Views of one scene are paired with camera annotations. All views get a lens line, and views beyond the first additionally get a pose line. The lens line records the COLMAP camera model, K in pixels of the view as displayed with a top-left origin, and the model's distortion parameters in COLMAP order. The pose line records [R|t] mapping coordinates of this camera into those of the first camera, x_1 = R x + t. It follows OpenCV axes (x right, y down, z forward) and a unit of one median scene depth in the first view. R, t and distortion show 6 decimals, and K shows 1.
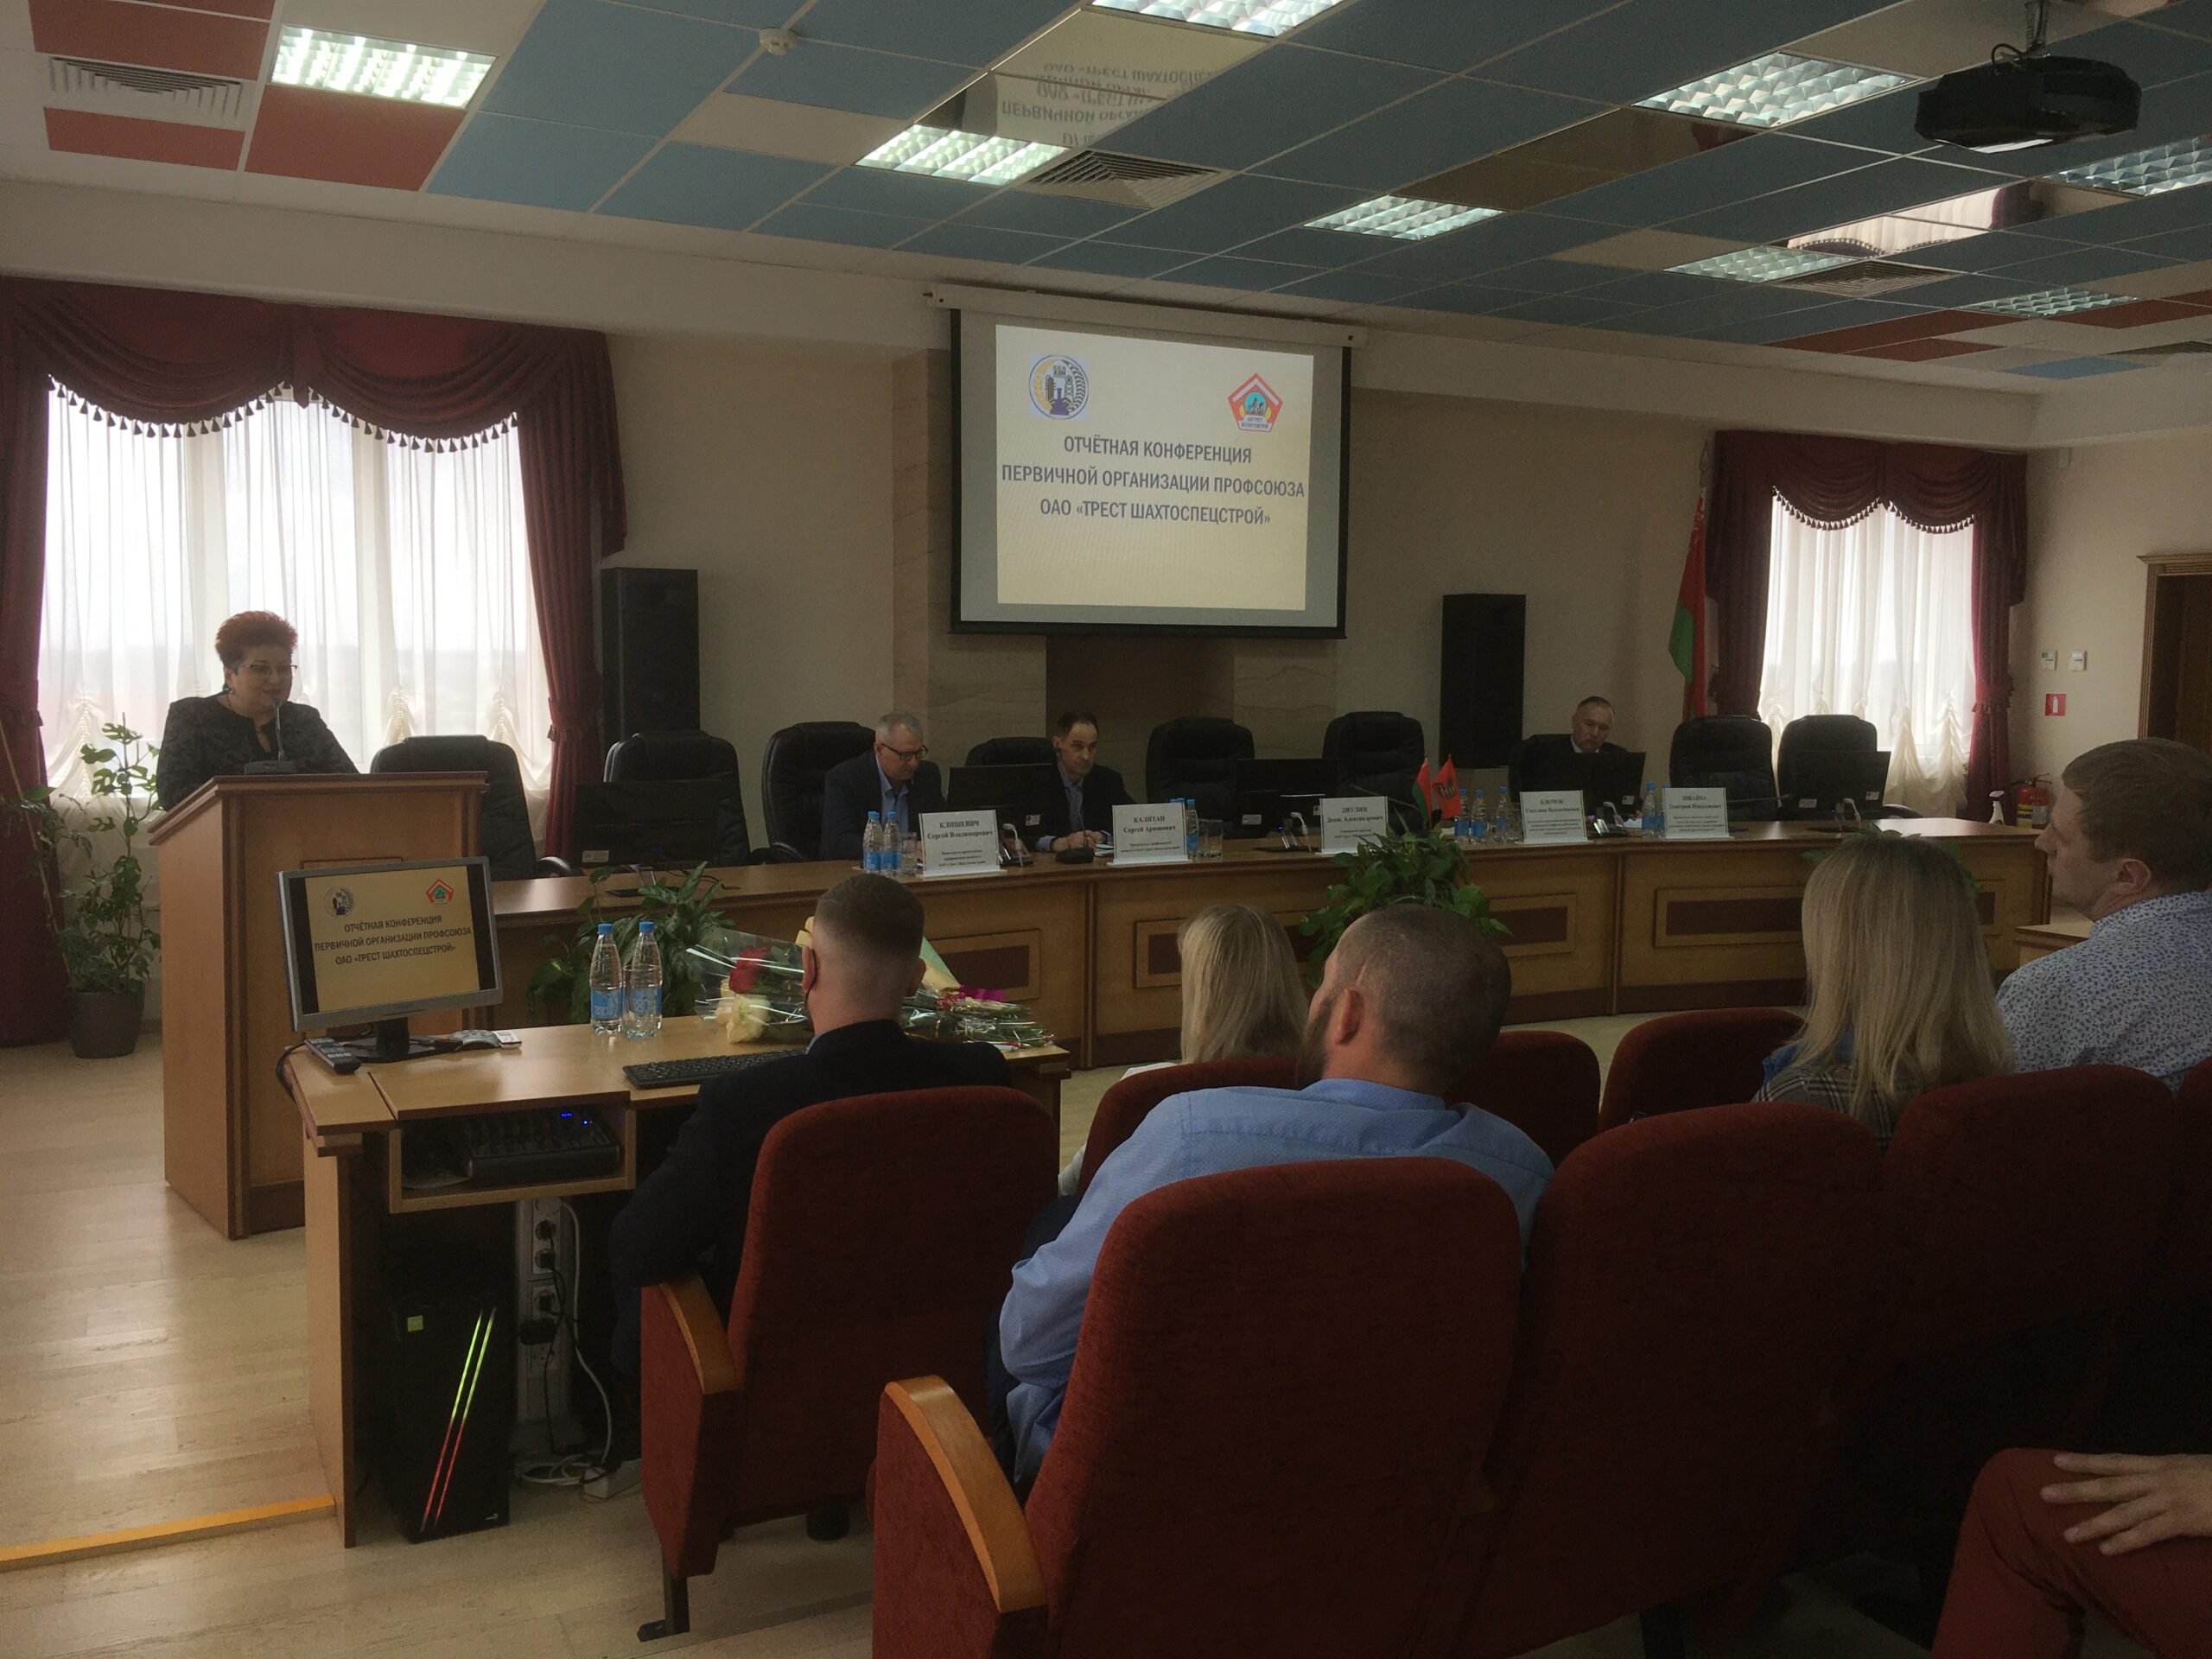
lens RADIAL K [[1902.5, 0, 1108.1], [0, 1902.5, 825.4], [0, 0, 1]] dist [0.073099, -0.101996]
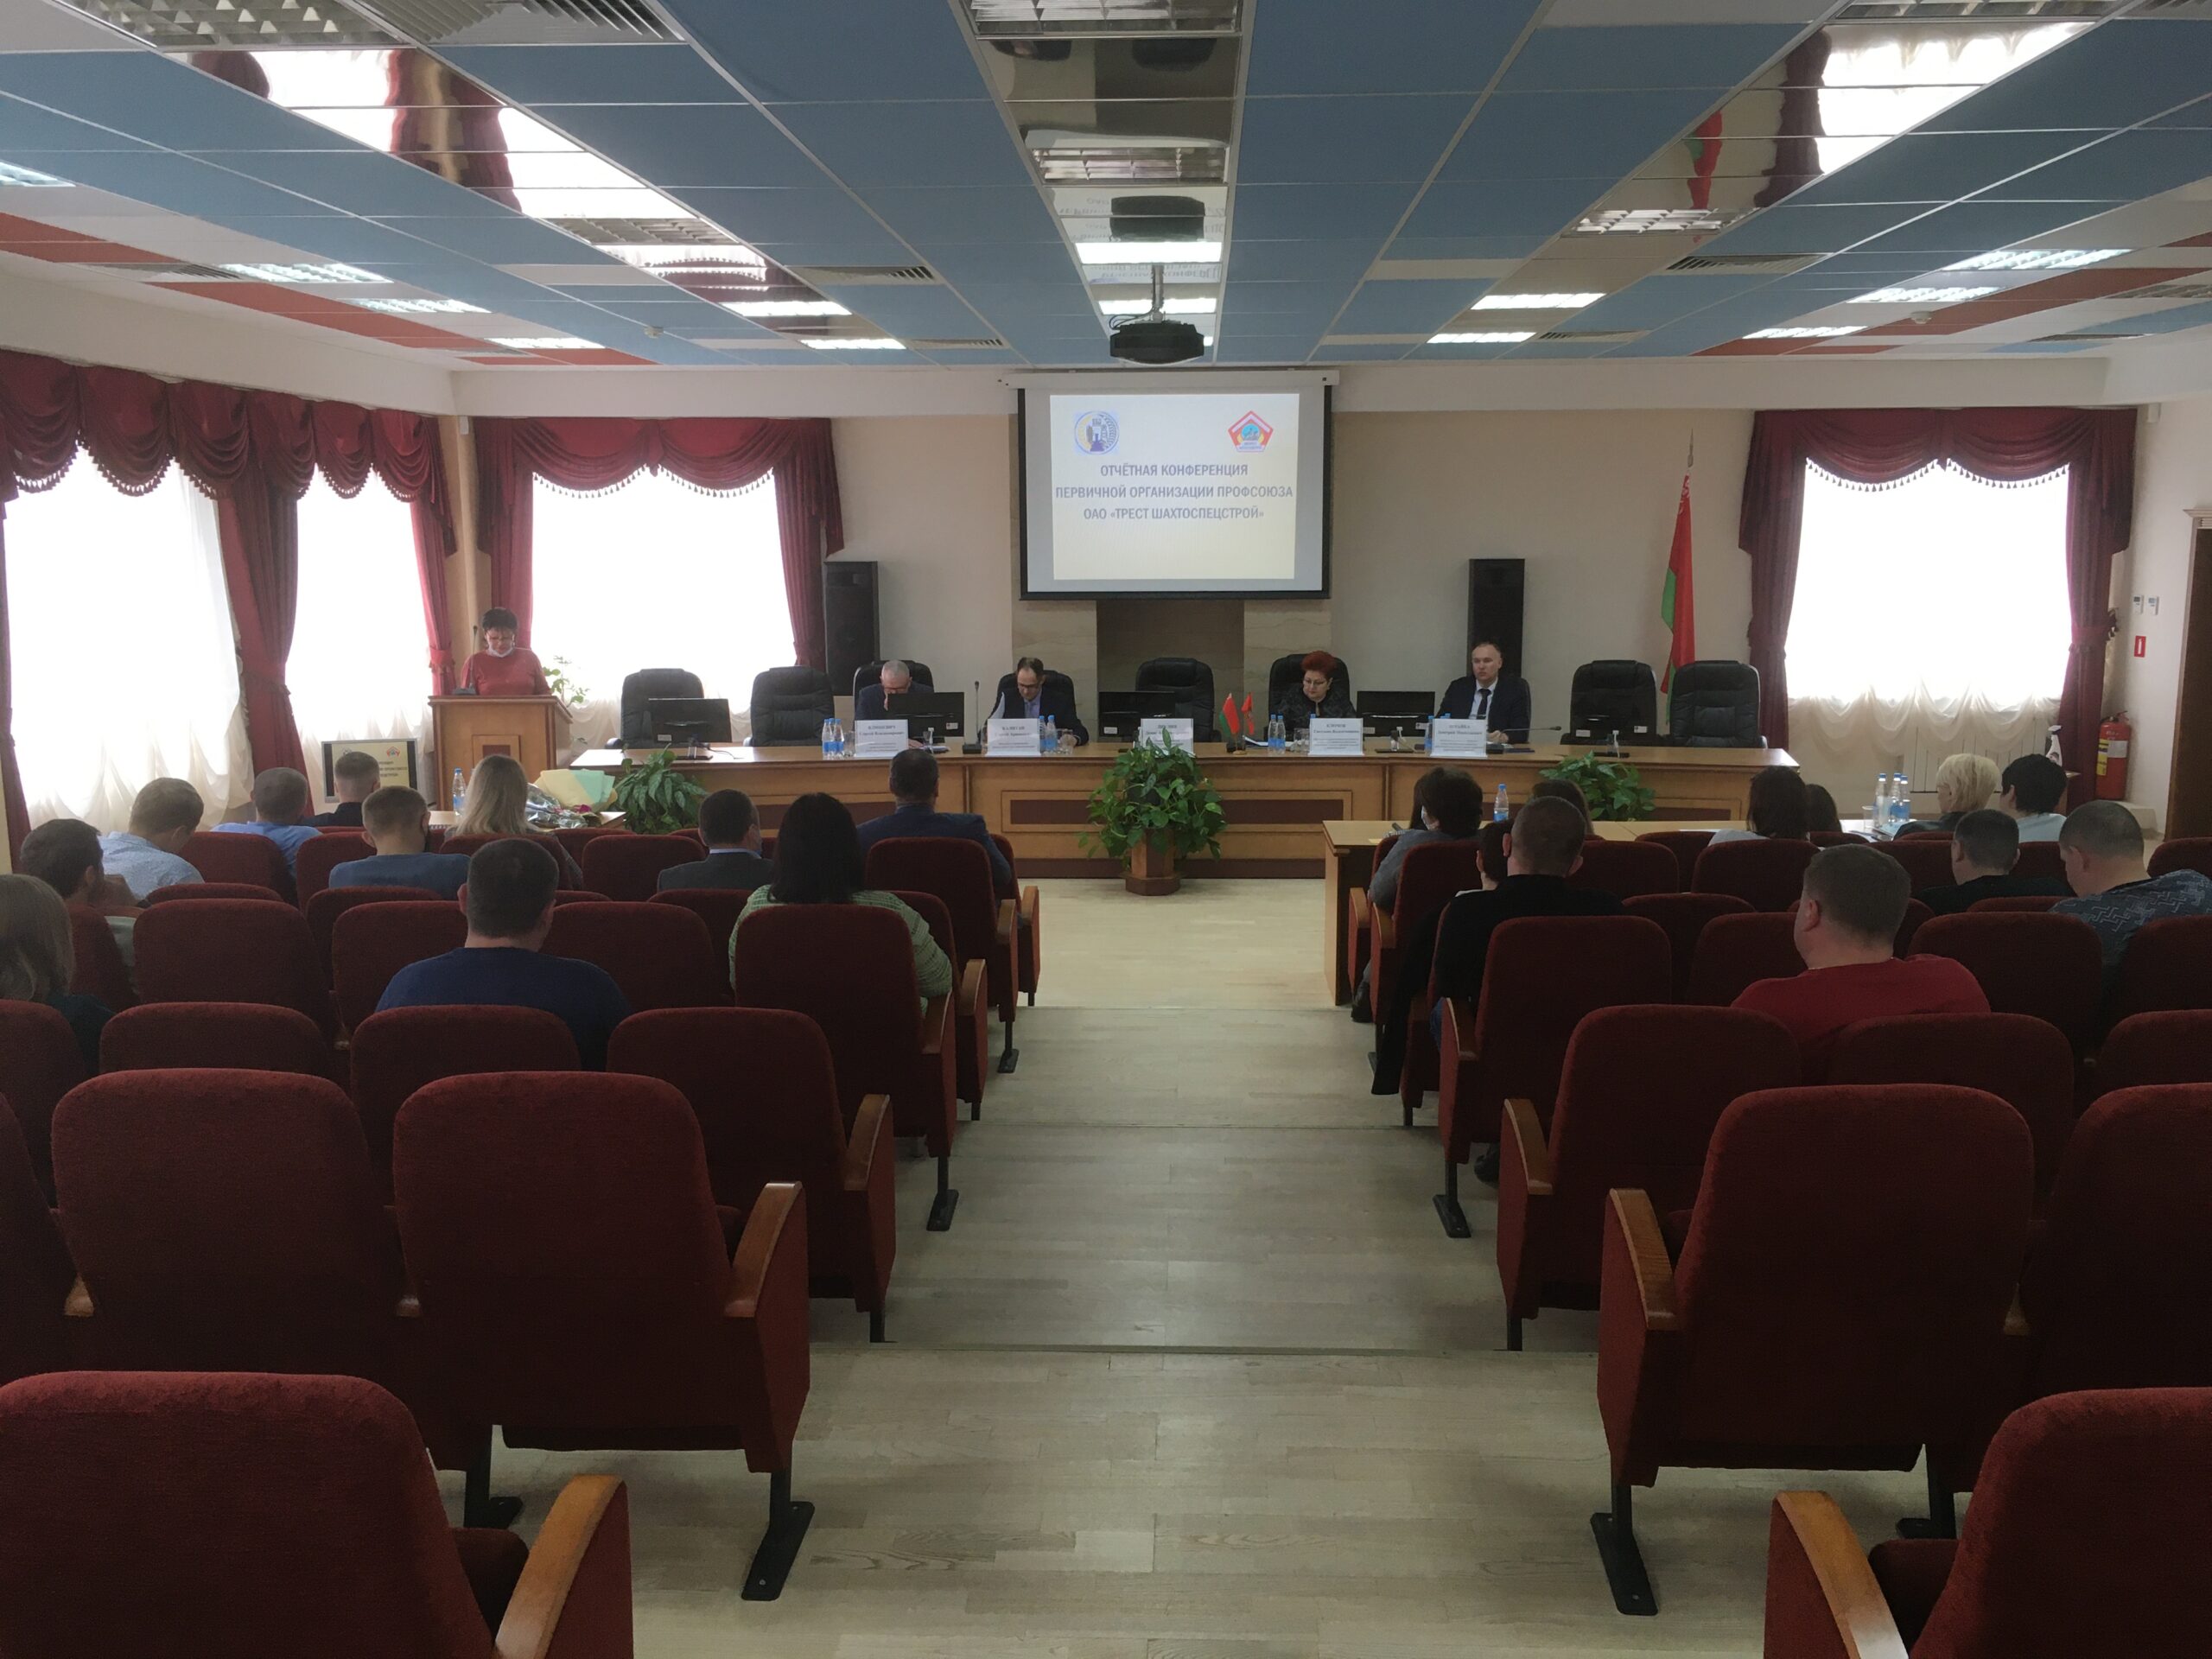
lens RADIAL K [[1902.5, 0, 1108.1], [0, 1902.5, 825.4], [0, 0, 1]] dist [0.073099, -0.101996]
pose [[0.867389, 0.065139, -0.493350, 0.766863], [-0.030798, 0.996522, 0.077427, -0.041820], [0.496677, -0.051965, 0.866378, -0.311686]]
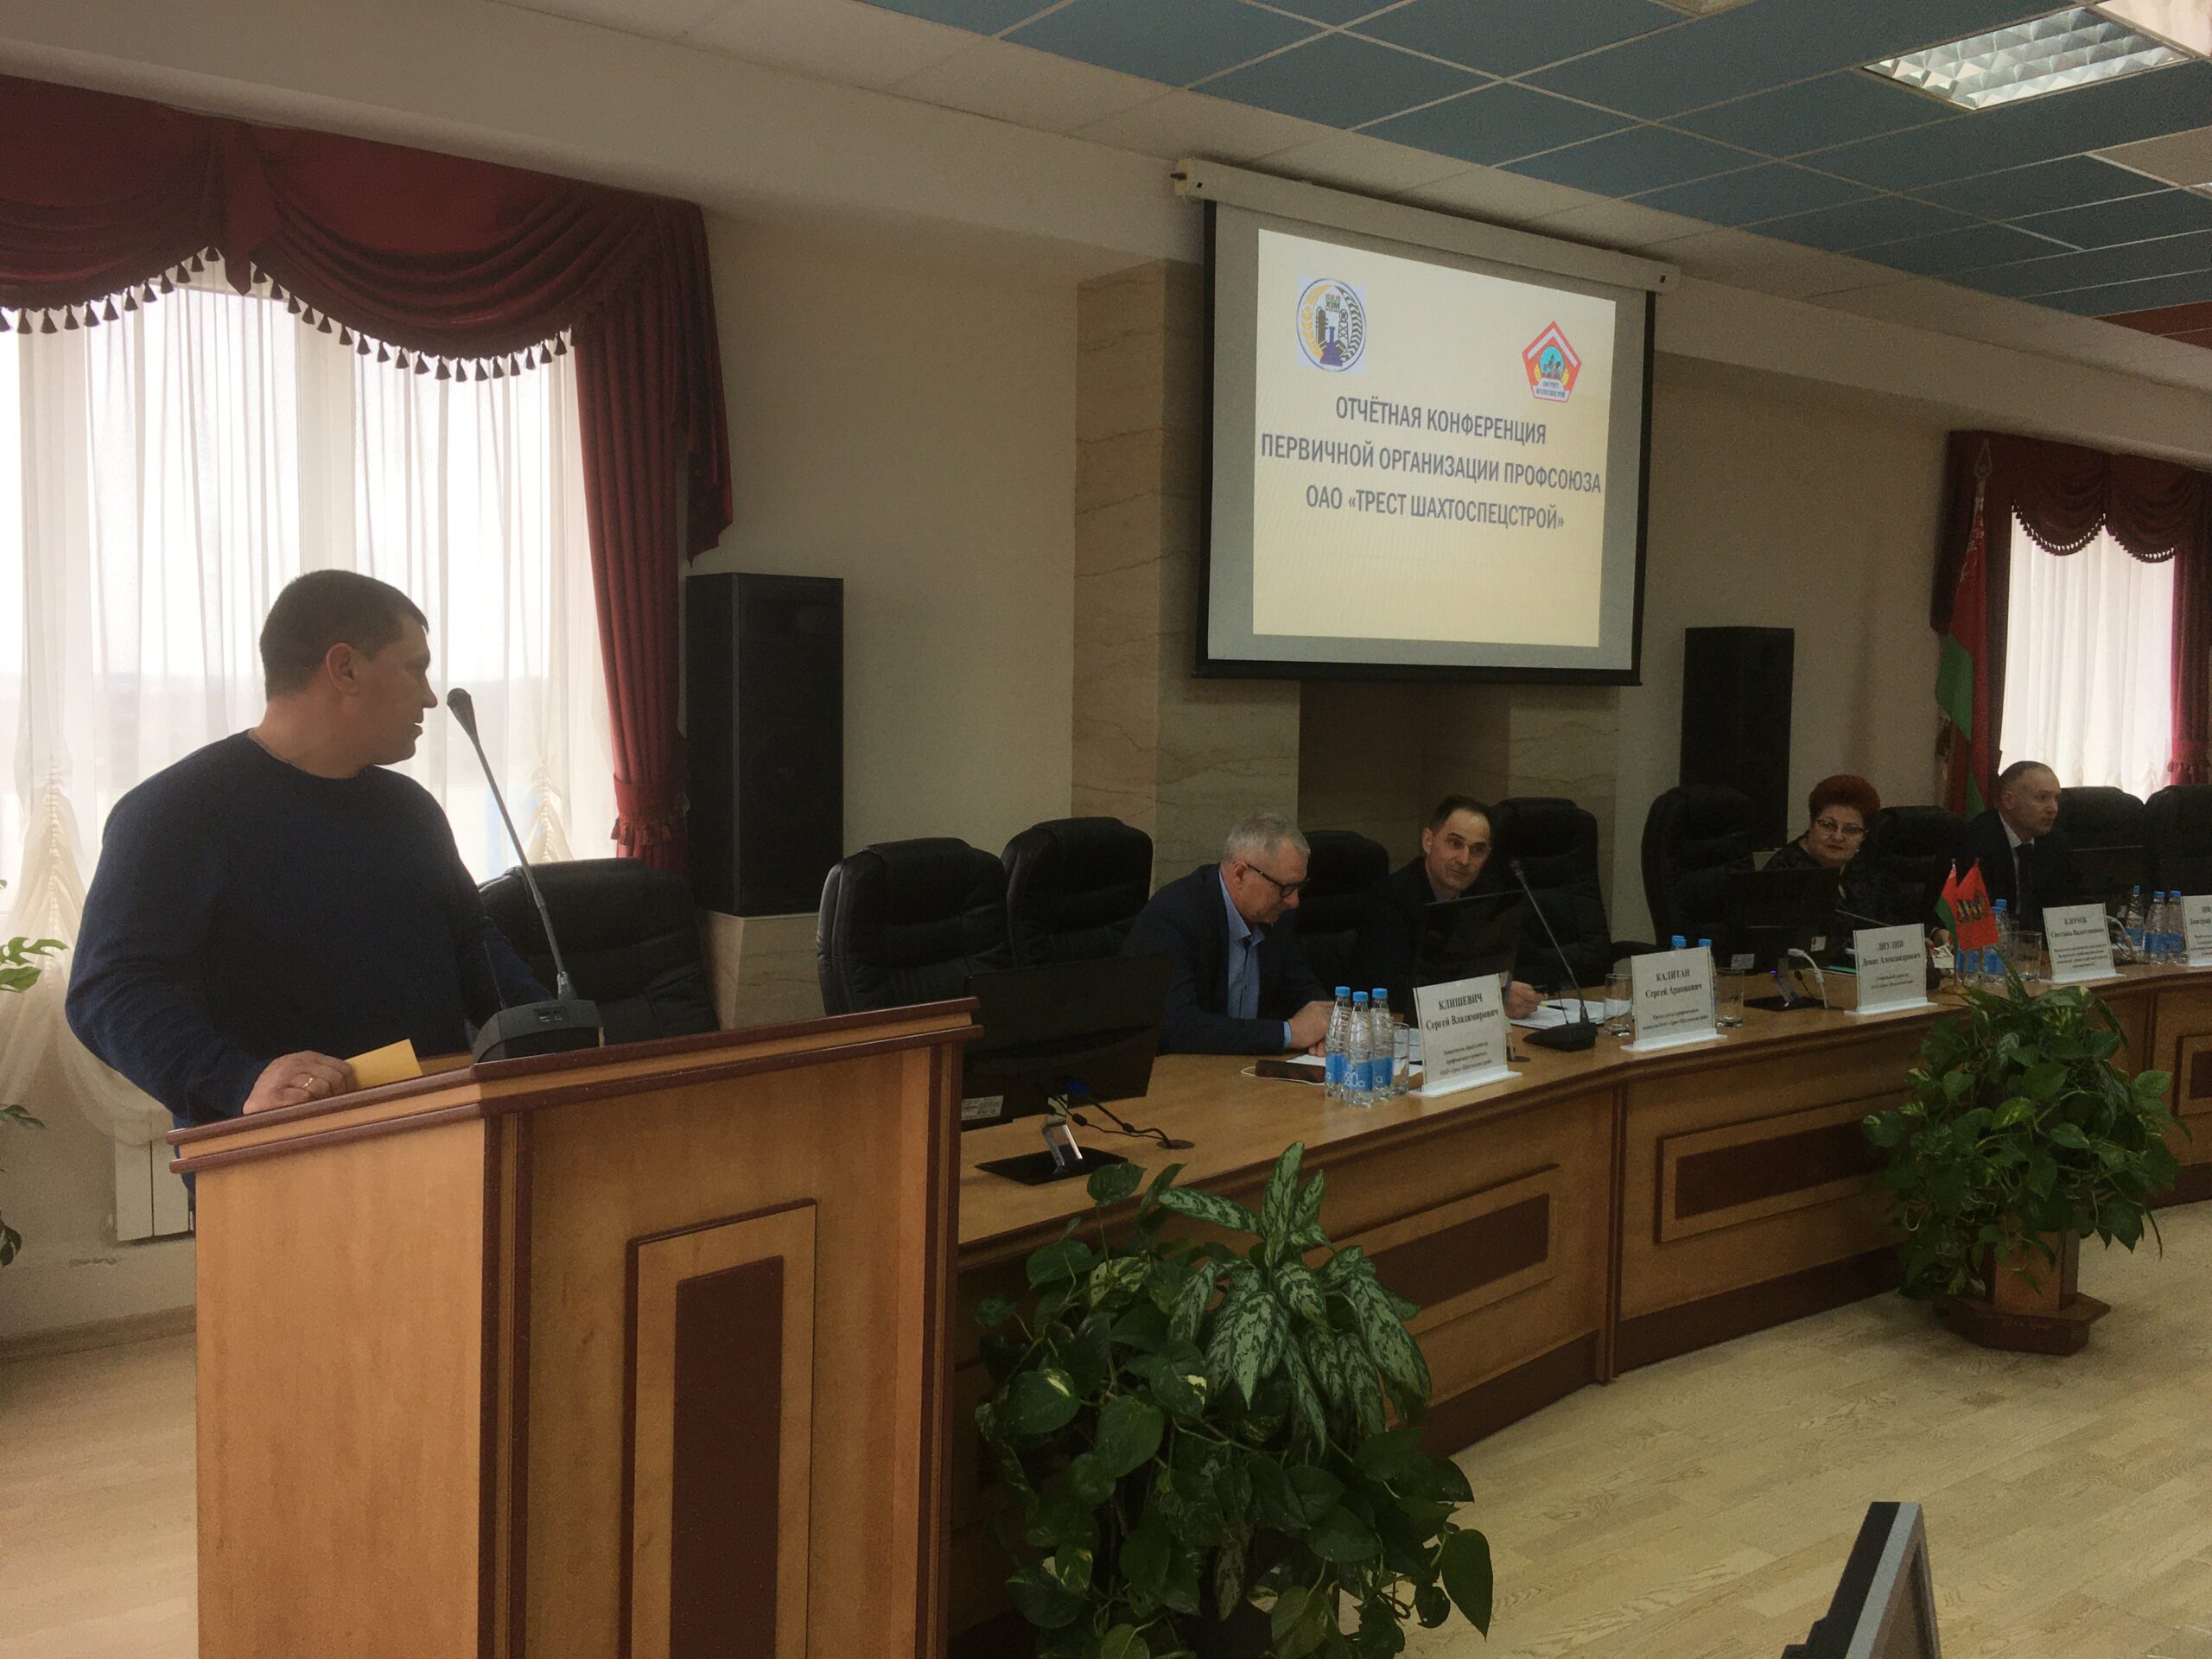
lens RADIAL K [[1894.5, 0, 1104.7], [0, 1894.5, 827.2], [0, 0, 1]] dist [0.084962, -0.128152]
pose [[0.986383, -0.005885, 0.164358, -0.232532], [0.008174, 0.999879, -0.013257, -0.039375], [-0.164260, 0.014420, 0.986312, 0.344060]]
